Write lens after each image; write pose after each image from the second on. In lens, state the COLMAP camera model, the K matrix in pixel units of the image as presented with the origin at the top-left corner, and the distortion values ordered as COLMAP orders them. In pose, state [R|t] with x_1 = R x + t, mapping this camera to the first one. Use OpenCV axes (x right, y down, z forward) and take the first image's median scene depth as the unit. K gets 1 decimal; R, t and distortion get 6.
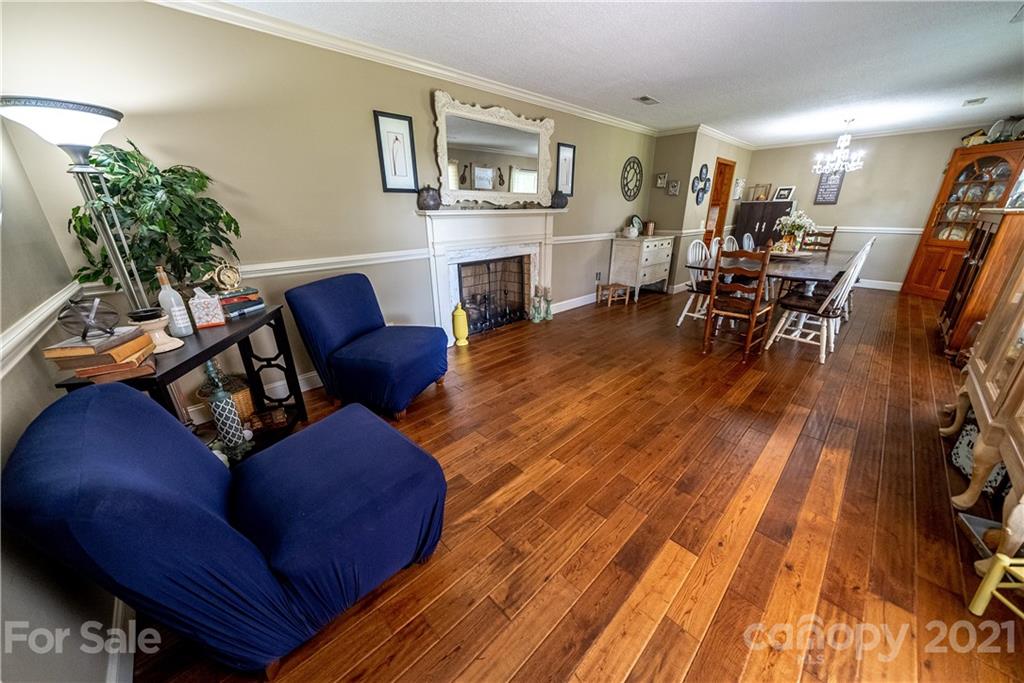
lens RADIAL K [[352.8, 0, 512.0], [0, 352.8, 341.5], [0, 0, 1]] dist [-0.005115, -0.000040]
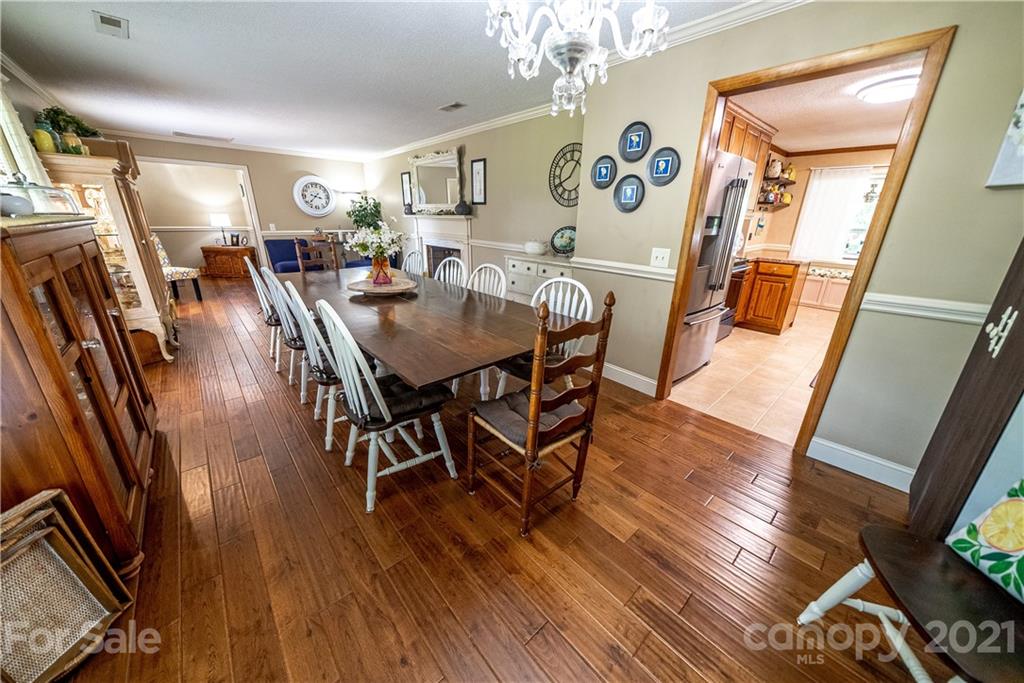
lens RADIAL K [[352.8, 0, 512.0], [0, 352.8, 341.5], [0, 0, 1]] dist [-0.005115, -0.000040]
pose [[-0.033990, 0.341755, -0.939174, 1.159104], [-0.361303, 0.871960, 0.330373, -0.376235], [0.931829, 0.350555, 0.093839, 0.976957]]
